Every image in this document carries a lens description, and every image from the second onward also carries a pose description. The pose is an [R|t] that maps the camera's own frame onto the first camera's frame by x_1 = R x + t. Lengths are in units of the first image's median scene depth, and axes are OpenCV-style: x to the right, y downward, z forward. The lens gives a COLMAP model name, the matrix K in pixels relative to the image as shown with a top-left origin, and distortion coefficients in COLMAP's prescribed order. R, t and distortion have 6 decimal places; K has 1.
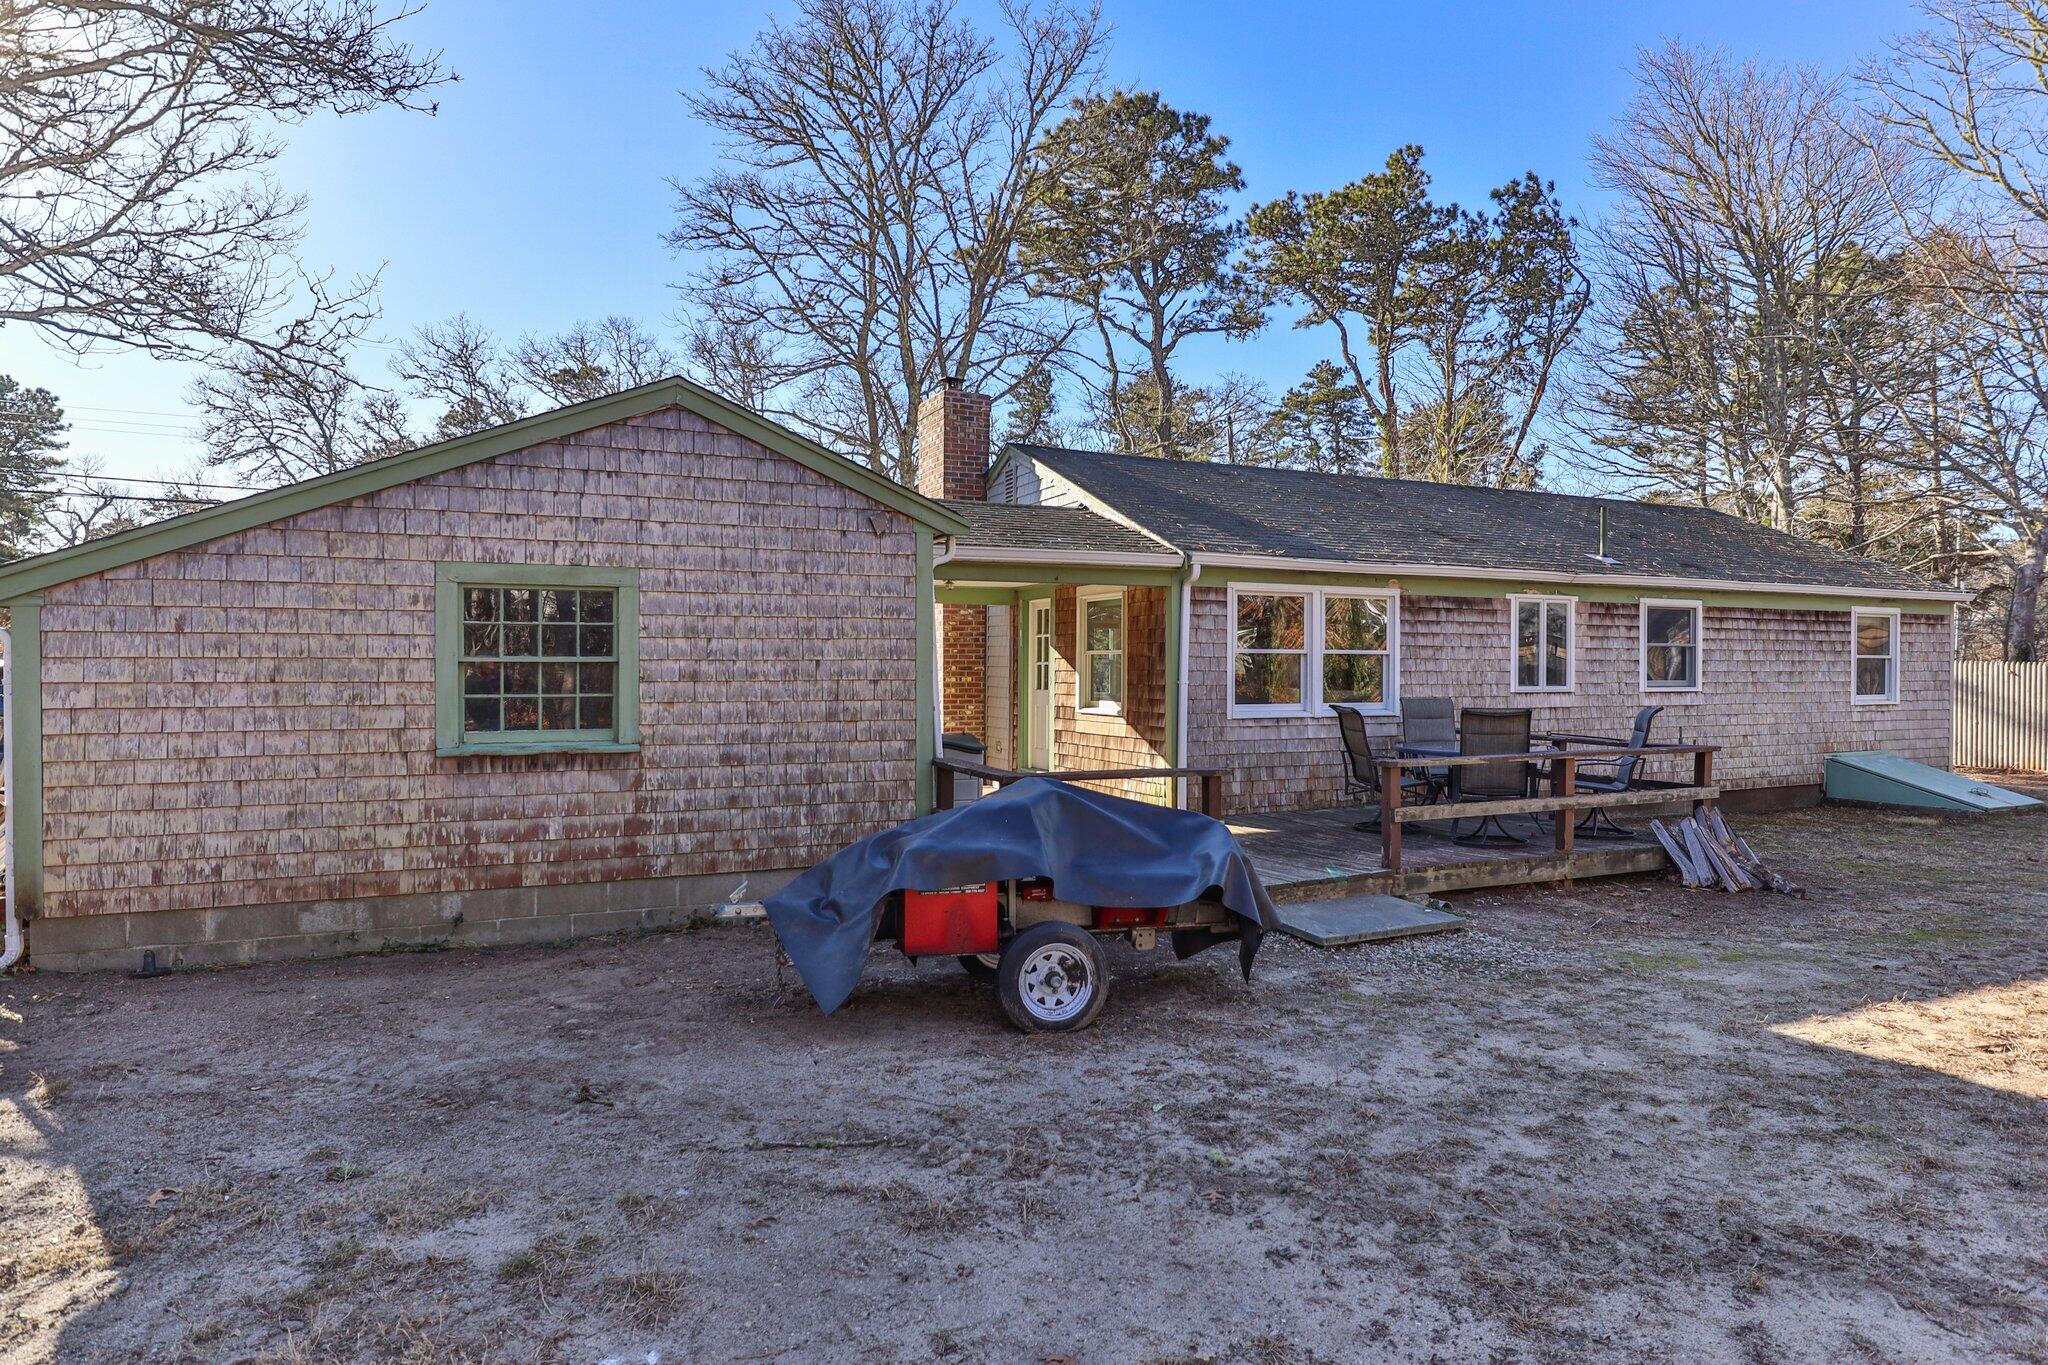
lens RADIAL K [[1173.7, 0, 1014.0], [0, 1173.7, 670.4], [0, 0, 1]] dist [-0.032942, 0.014277]
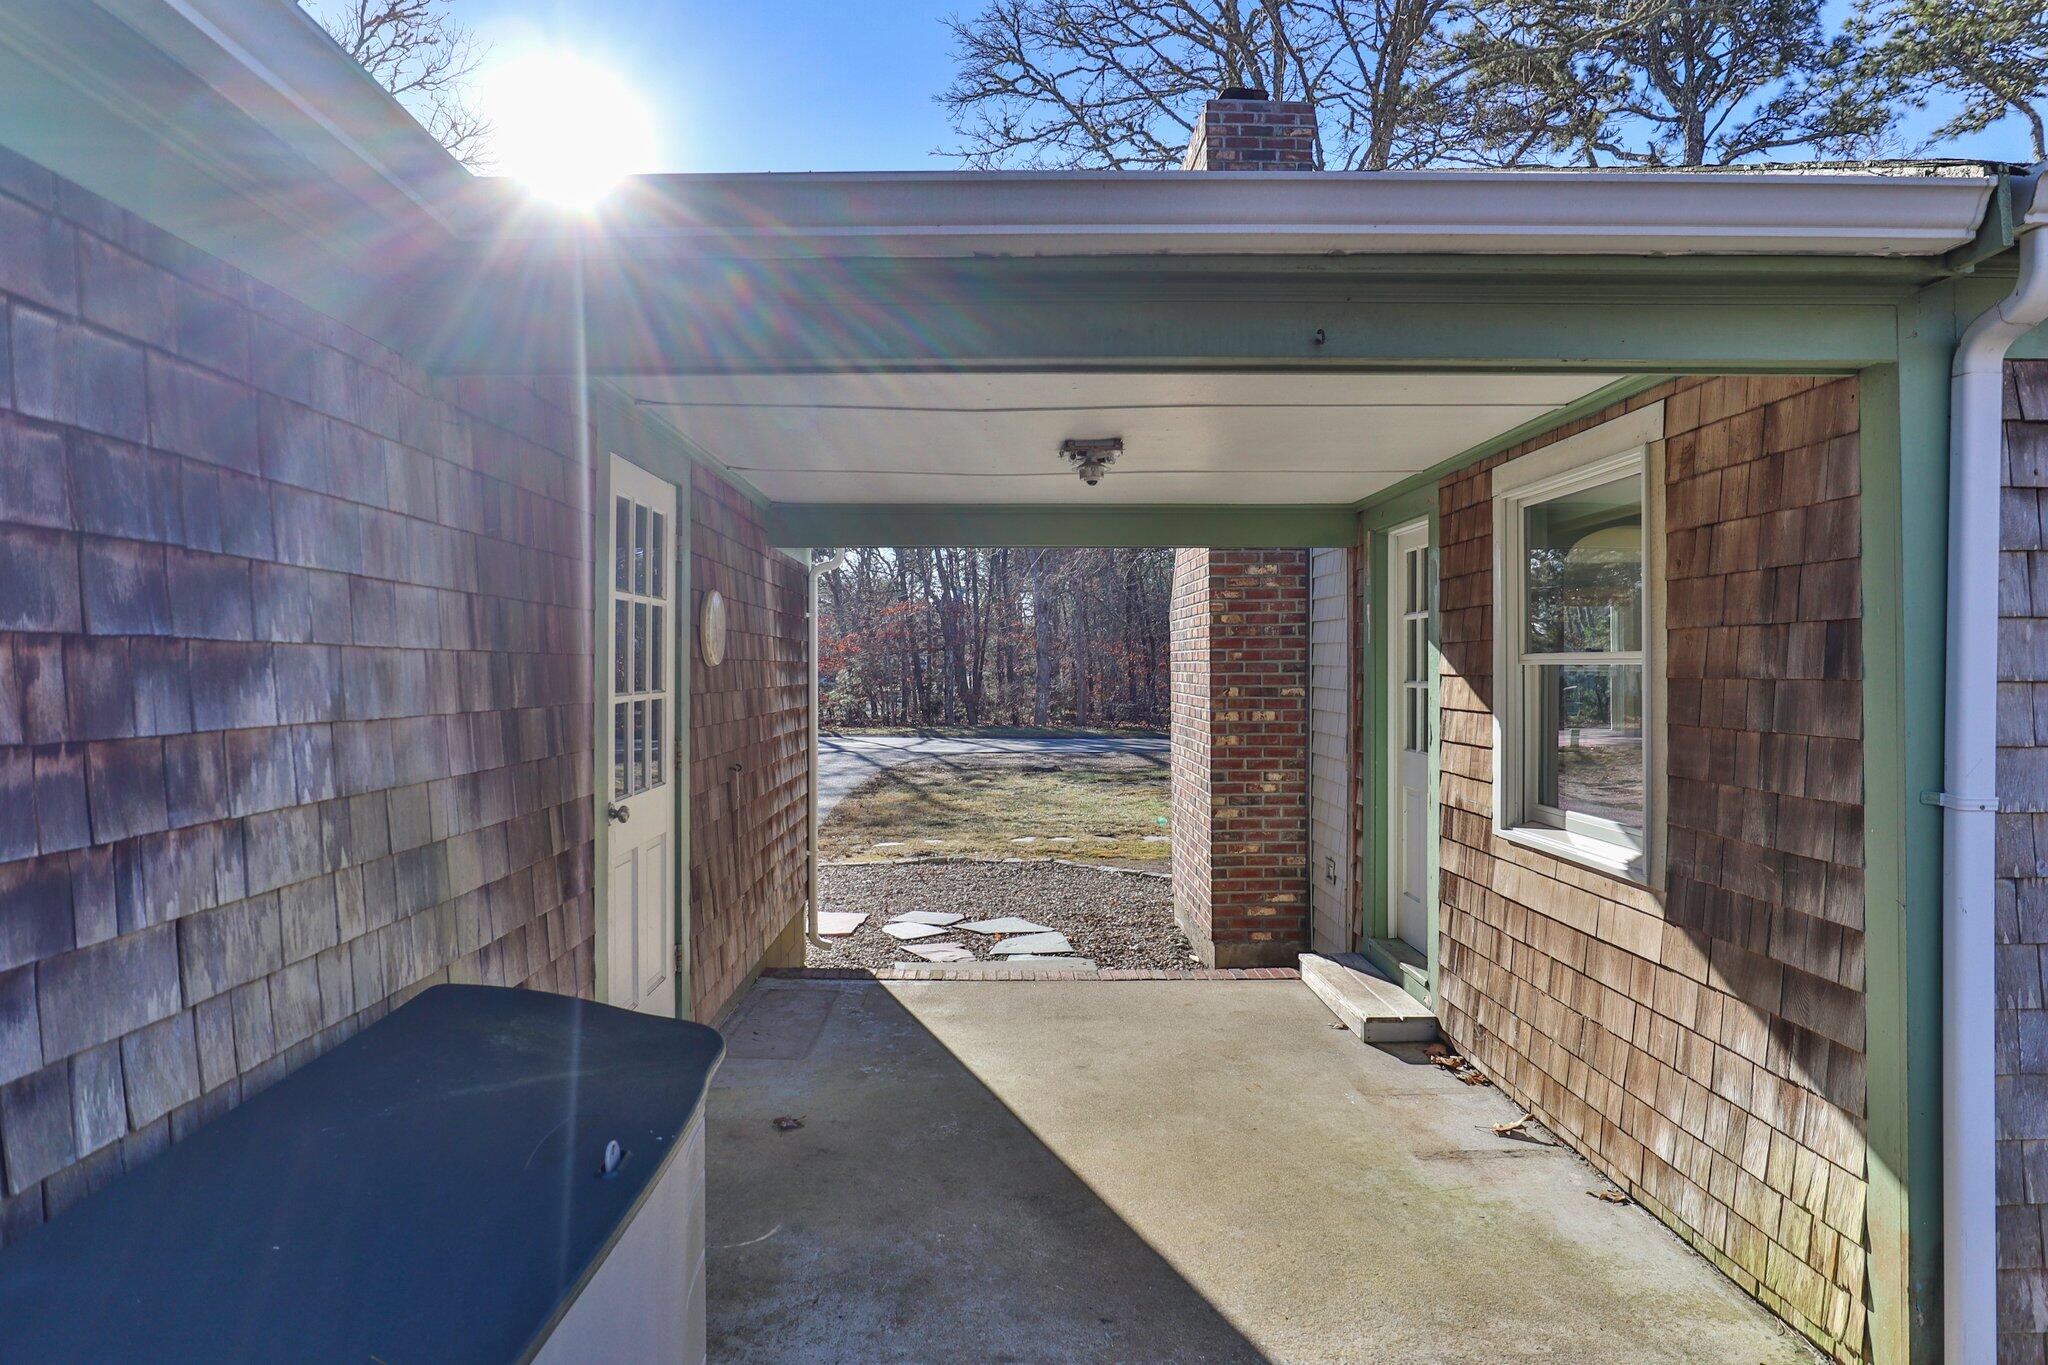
lens RADIAL K [[1173.7, 0, 993.2], [0, 1173.7, 651.2], [0, 0, 1]] dist [-0.032942, 0.014277]
pose [[0.915096, -0.008024, -0.403155, 0.050243], [0.001816, 0.999874, -0.015778, -0.011161], [0.403231, 0.013706, 0.914995, 0.558231]]
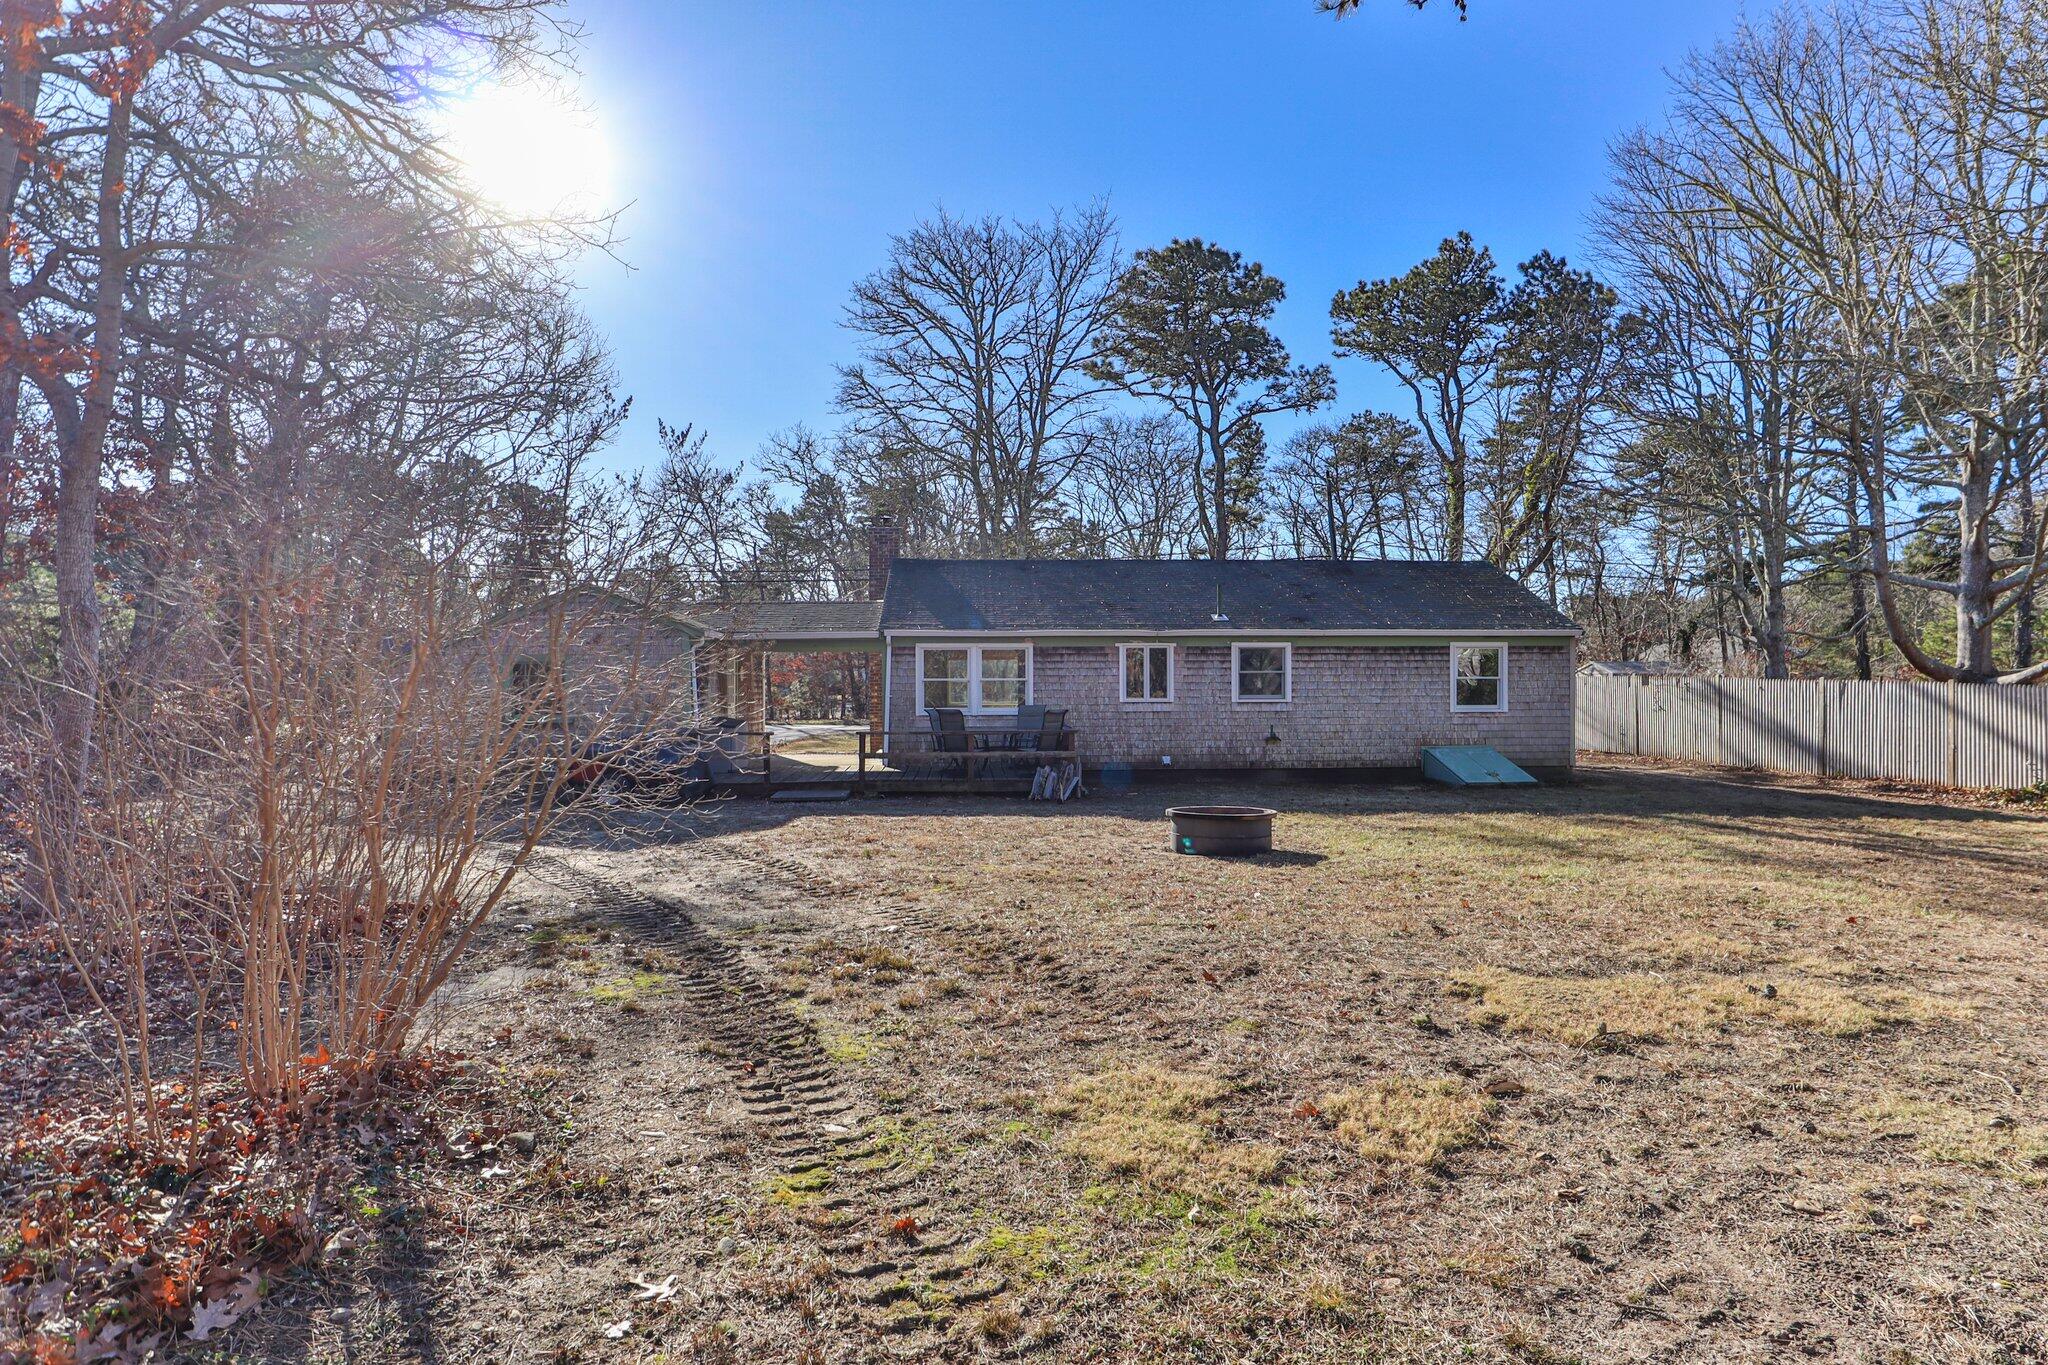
lens RADIAL K [[1173.7, 0, 1019.7], [0, 1173.7, 670.6], [0, 0, 1]] dist [-0.032942, 0.014277]
pose [[0.932892, -0.005696, -0.360112, 0.797103], [0.002794, 0.999959, -0.008577, -0.010690], [0.360146, 0.006995, 0.932870, -0.555671]]
